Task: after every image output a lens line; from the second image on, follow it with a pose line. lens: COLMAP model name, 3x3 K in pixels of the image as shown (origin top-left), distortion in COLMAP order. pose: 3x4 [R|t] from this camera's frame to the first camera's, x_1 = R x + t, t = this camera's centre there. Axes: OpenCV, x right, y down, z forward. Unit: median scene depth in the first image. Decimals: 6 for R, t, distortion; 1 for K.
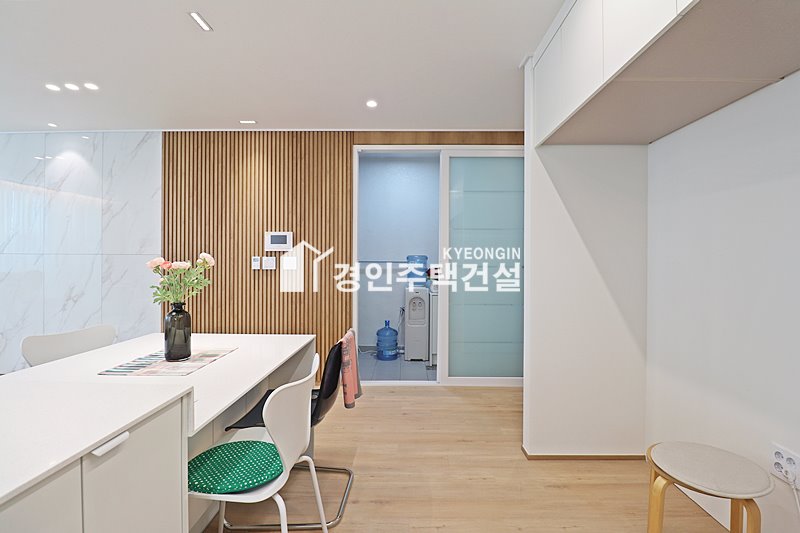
lens RADIAL K [[366.8, 0, 402.0], [0, 366.8, 259.8], [0, 0, 1]] dist [-0.007688, -0.008232]
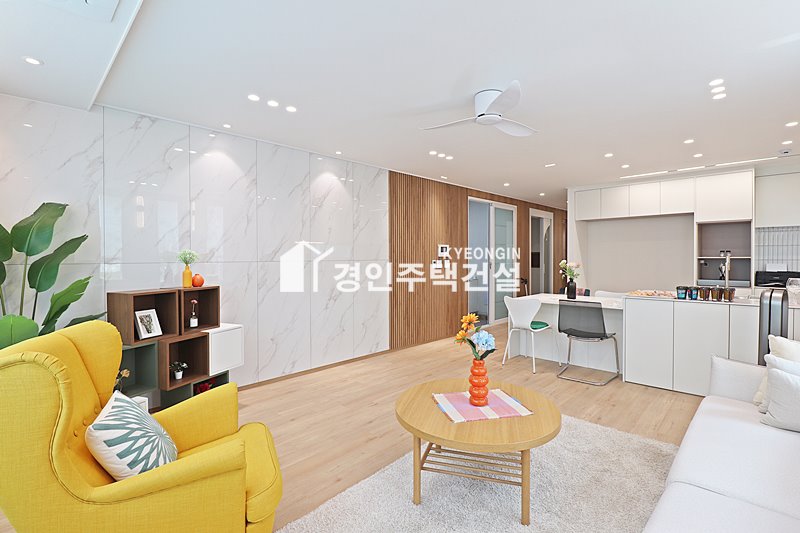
lens RADIAL K [[366.8, 0, 405.3], [0, 366.8, 262.1], [0, 0, 1]] dist [-0.007688, -0.008232]
pose [[0.689940, -0.019128, 0.723613, -1.629472], [0.006714, 0.999777, 0.020026, -0.033643], [-0.723835, -0.008958, 0.689915, 0.001064]]
